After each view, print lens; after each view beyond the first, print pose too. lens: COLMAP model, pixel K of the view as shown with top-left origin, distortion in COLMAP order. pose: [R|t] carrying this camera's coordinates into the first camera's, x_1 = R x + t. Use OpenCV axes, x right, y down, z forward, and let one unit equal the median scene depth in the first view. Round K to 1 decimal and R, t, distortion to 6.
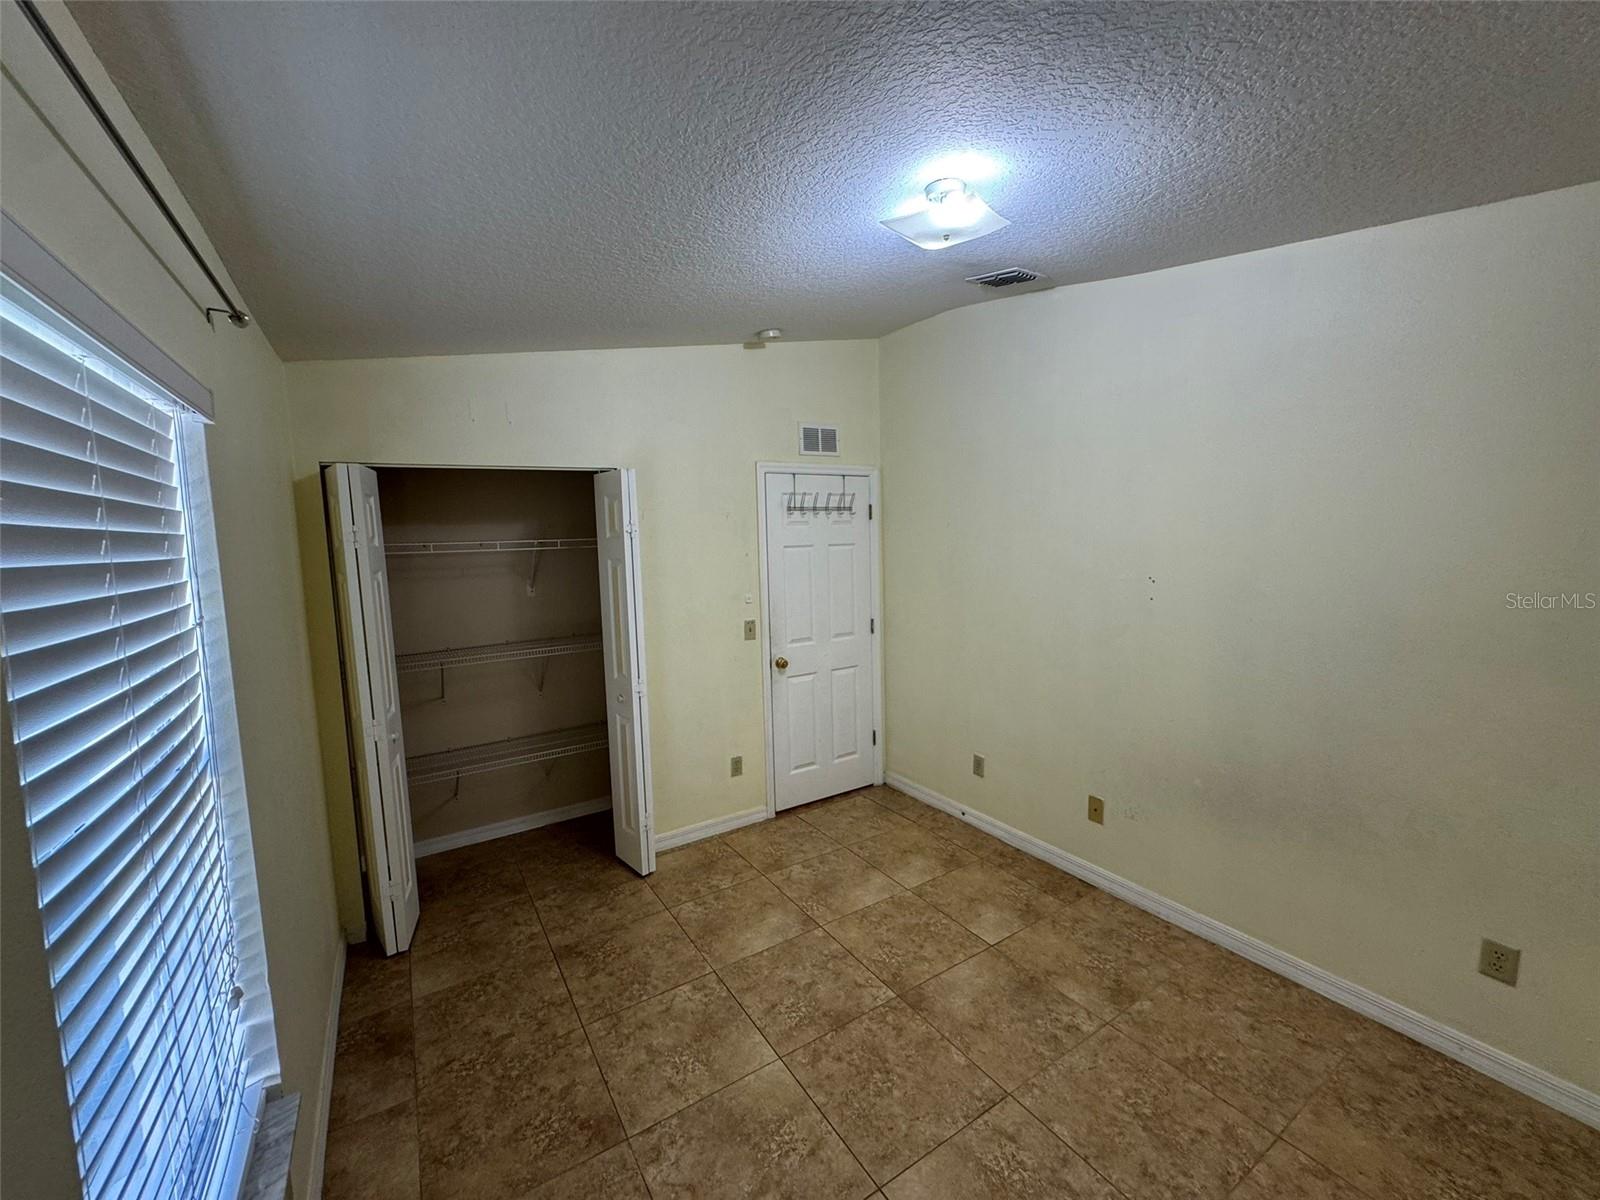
lens RADIAL K [[641.3, 0, 796.0], [0, 641.3, 591.9], [0, 0, 1]] dist [-0.005960, 0.001016]
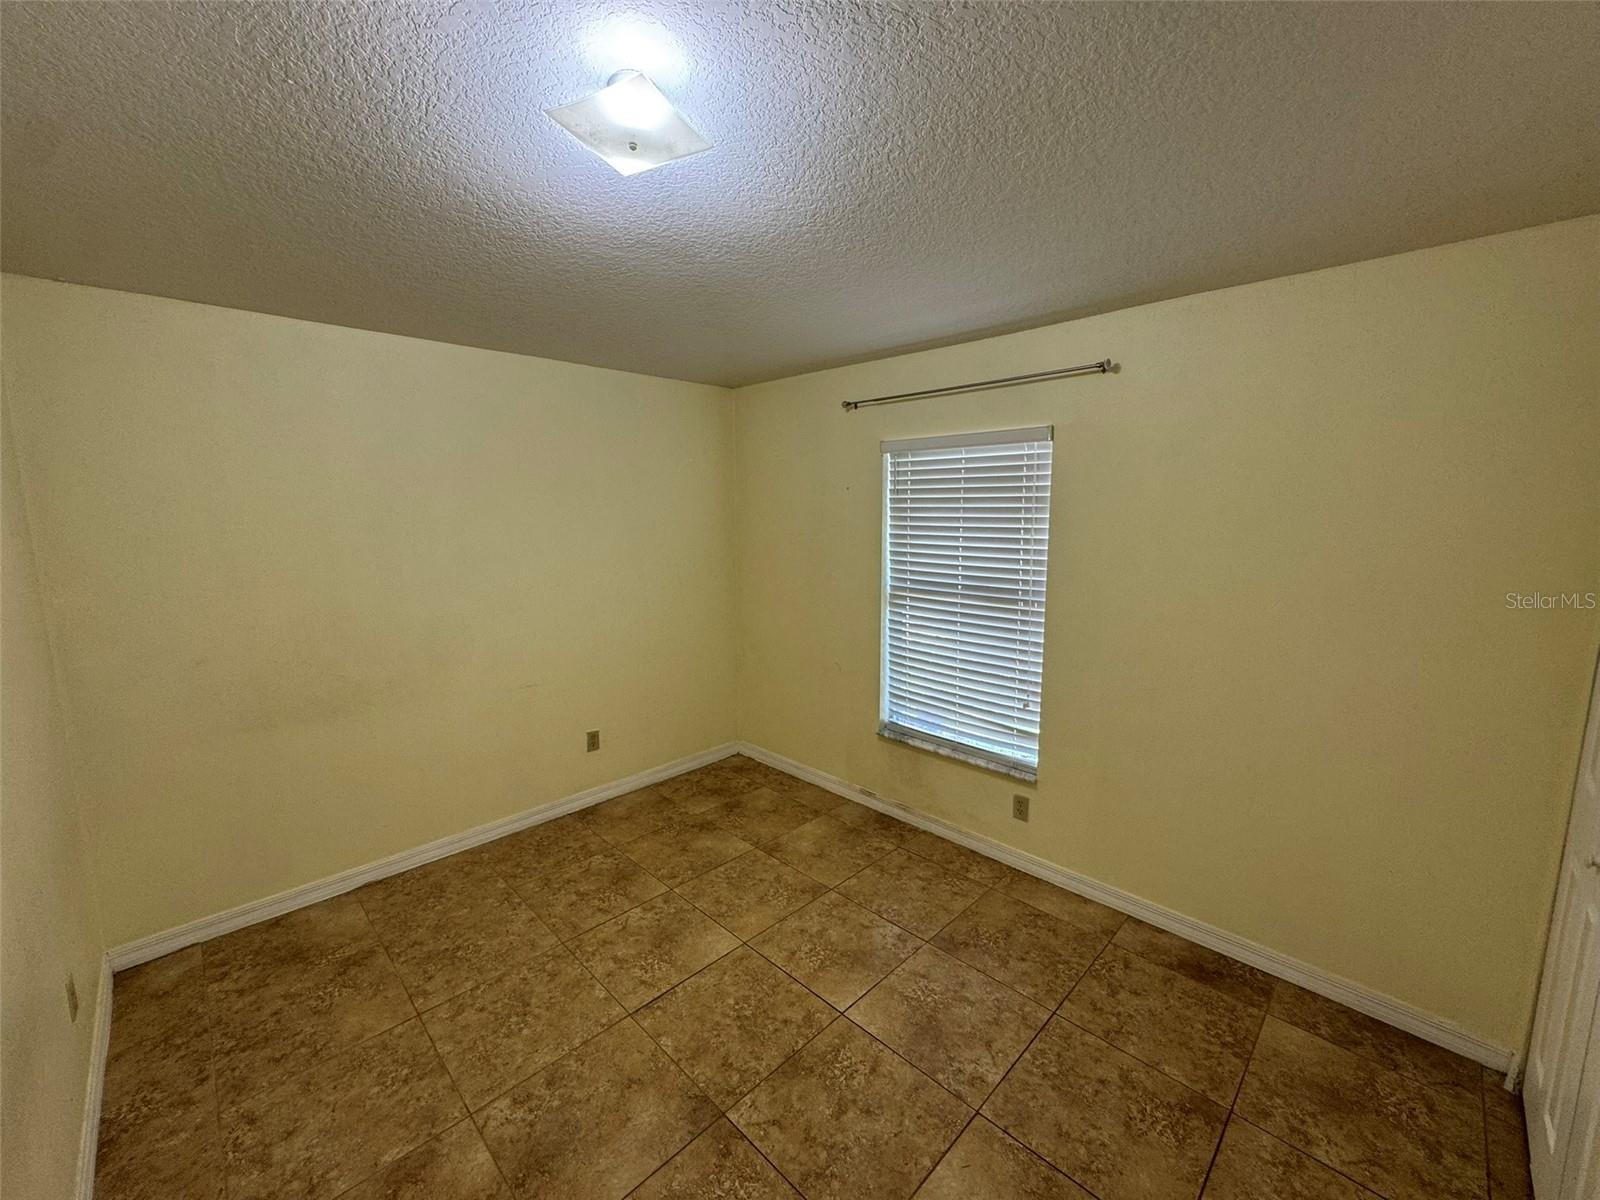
lens RADIAL K [[641.3, 0, 797.9], [0, 641.3, 591.2], [0, 0, 1]] dist [-0.005960, 0.001016]
pose [[-0.974469, 0.060367, -0.216256, 0.160651], [0.010889, 0.974751, 0.223029, -0.117375], [0.224260, 0.214980, -0.950522, 1.288930]]
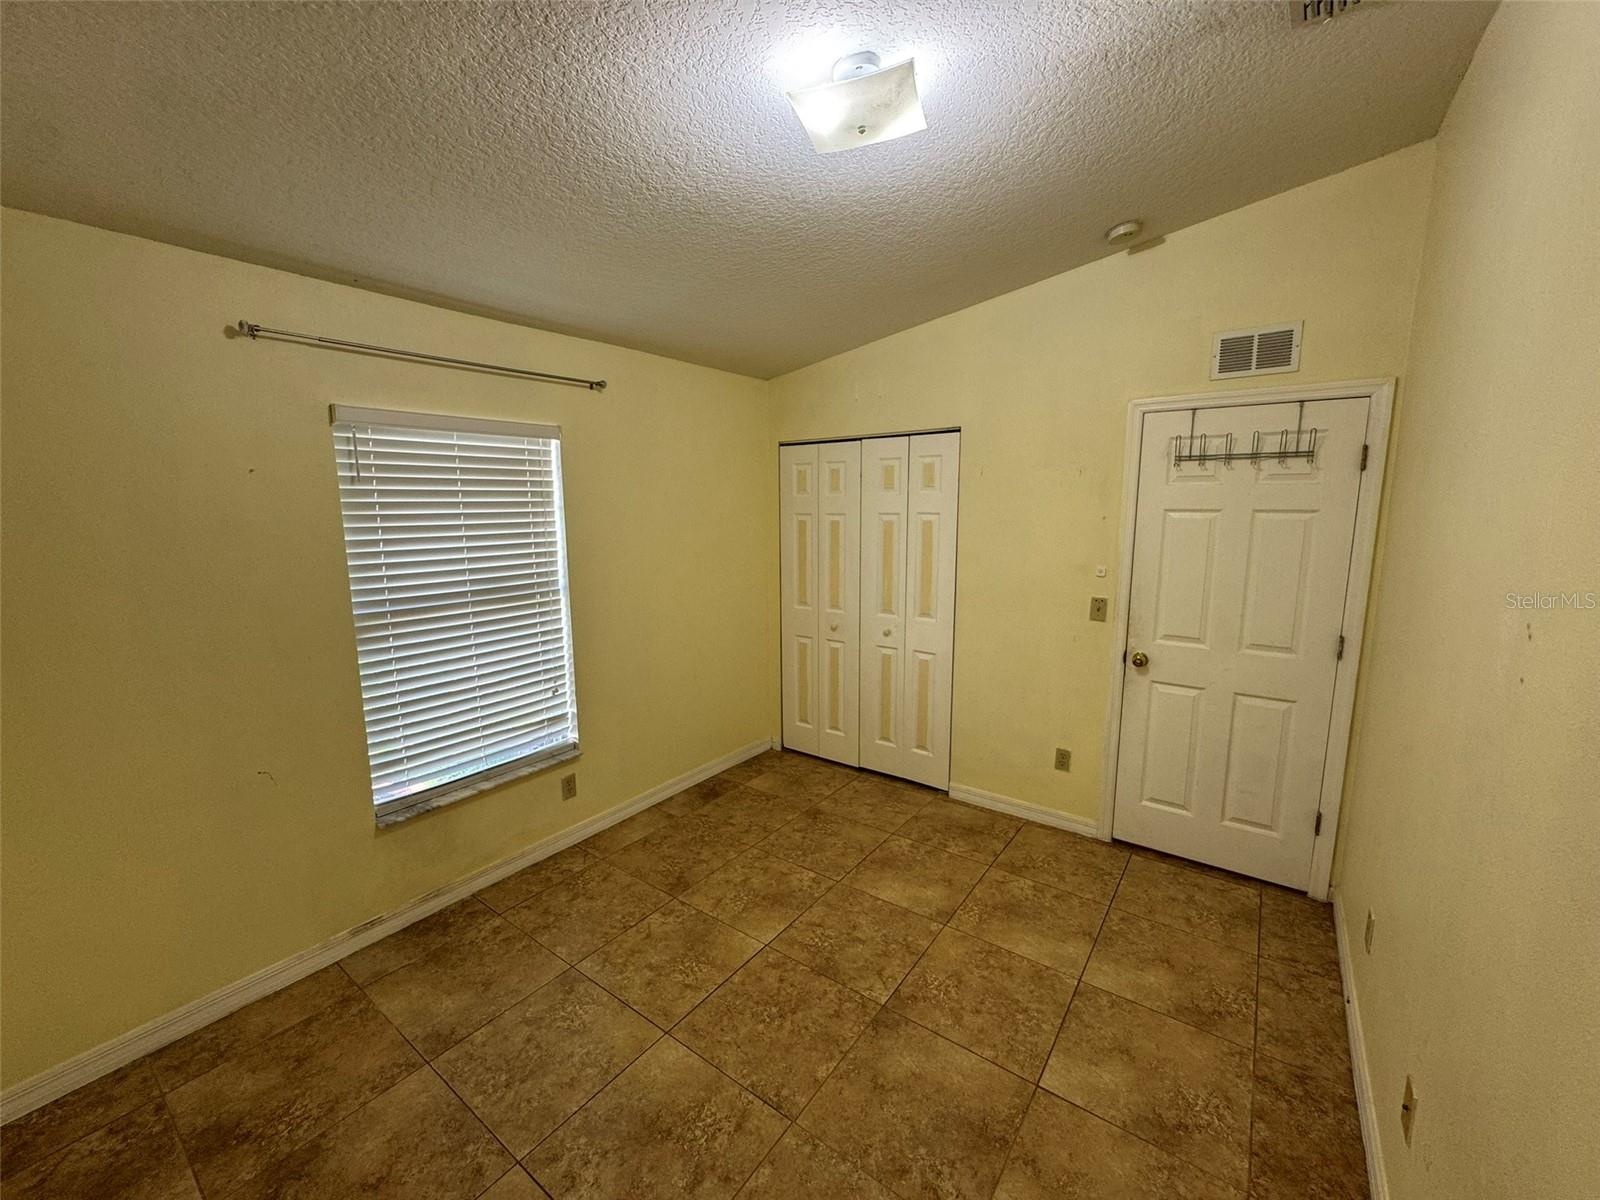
lens RADIAL K [[641.3, 0, 798.2], [0, 641.3, 593.1], [0, 0, 1]] dist [-0.005960, 0.001016]
pose [[0.364685, 0.159771, -0.917321, 0.687345], [-0.086873, 0.986710, 0.137319, -0.052078], [0.927069, 0.029612, 0.373718, 0.422643]]
